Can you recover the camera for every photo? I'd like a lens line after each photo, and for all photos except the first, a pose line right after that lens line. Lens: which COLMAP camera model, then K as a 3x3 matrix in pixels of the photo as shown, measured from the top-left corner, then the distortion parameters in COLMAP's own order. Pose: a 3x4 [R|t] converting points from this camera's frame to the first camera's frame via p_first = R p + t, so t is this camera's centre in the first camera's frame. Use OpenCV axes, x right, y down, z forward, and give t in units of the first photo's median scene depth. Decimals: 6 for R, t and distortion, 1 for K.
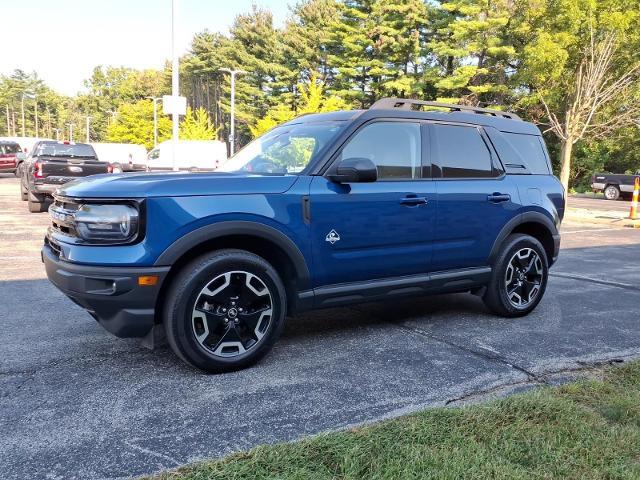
lens RADIAL K [[521.8, 0, 312.5], [0, 521.8, 239.0], [0, 0, 1]] dist [0.039400, -0.064449]
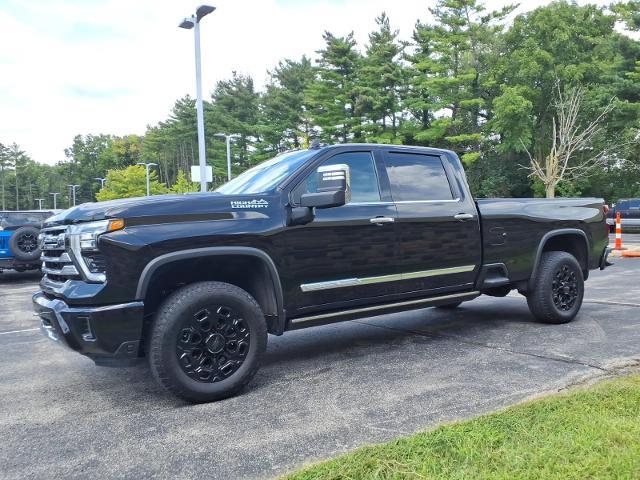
lens RADIAL K [[516.9, 0, 323.4], [0, 516.9, 242.8], [0, 0, 1]] dist [0.065210, -0.075345]
pose [[0.996081, -0.066935, 0.057819, -0.028417], [0.071868, 0.993531, -0.087929, 0.000138], [-0.051560, 0.091740, 0.994447, -0.025681]]
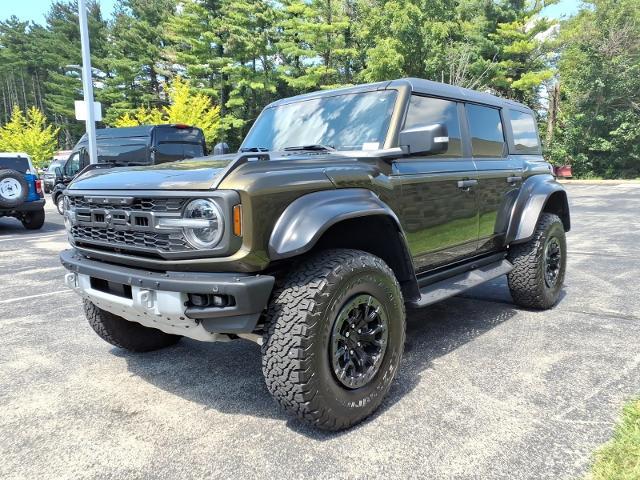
lens RADIAL K [[517.0, 0, 326.3], [0, 517.0, 237.4], [0, 0, 1]] dist [0.024583, -0.002189]
pose [[0.939863, -0.095671, 0.327879, -0.066597], [0.092940, 0.995382, 0.024027, -0.006368], [-0.328663, 0.007891, 0.944414, 0.001329]]
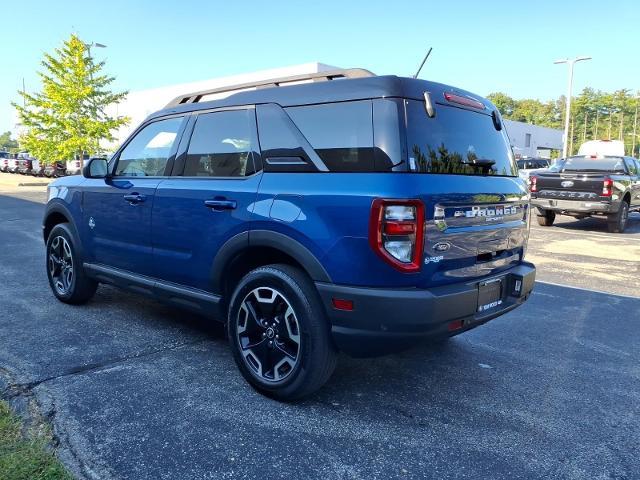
lens RADIAL K [[525.8, 0, 318.1], [0, 525.8, 227.9], [0, 0, 1]] dist [0.003791, -0.000872]
pose [[0.237017, 0.074085, -0.968677, 0.112580], [-0.134049, 0.990045, 0.042920, -0.009690], [0.962213, 0.119677, 0.244588, 0.098347]]
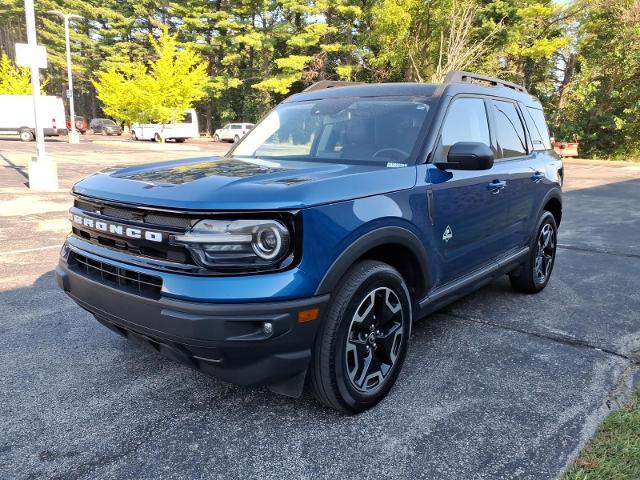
lens RADIAL K [[523.6, 0, 316.8], [0, 523.6, 241.4], [0, 0, 1]] dist [0.012999, -0.003564]
pose [[0.951855, -0.069014, 0.298679, -0.035375], [0.043923, 0.994979, 0.089929, -0.006600], [-0.303386, -0.072481, 0.950107, 0.018611]]
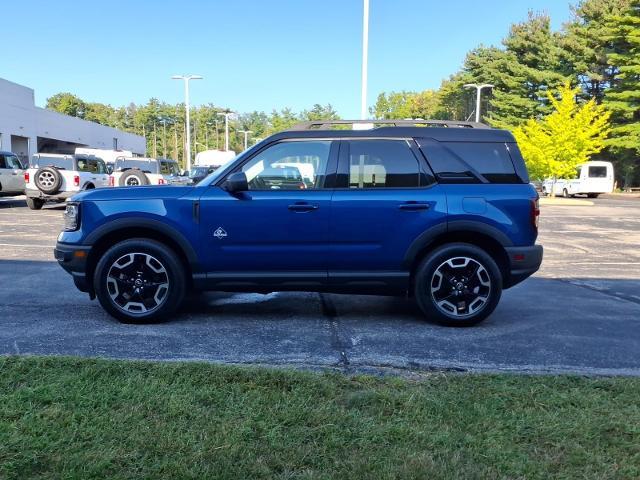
lens RADIAL K [[525.0, 0, 307.0], [0, 525.0, 239.4], [0, 0, 1]] dist [0.010425, -0.008177]
pose [[0.858836, 0.036051, -0.510981, 0.072799], [-0.052855, 0.998433, -0.018394, 0.001911], [0.509517, 0.042805, 0.859395, -0.000574]]
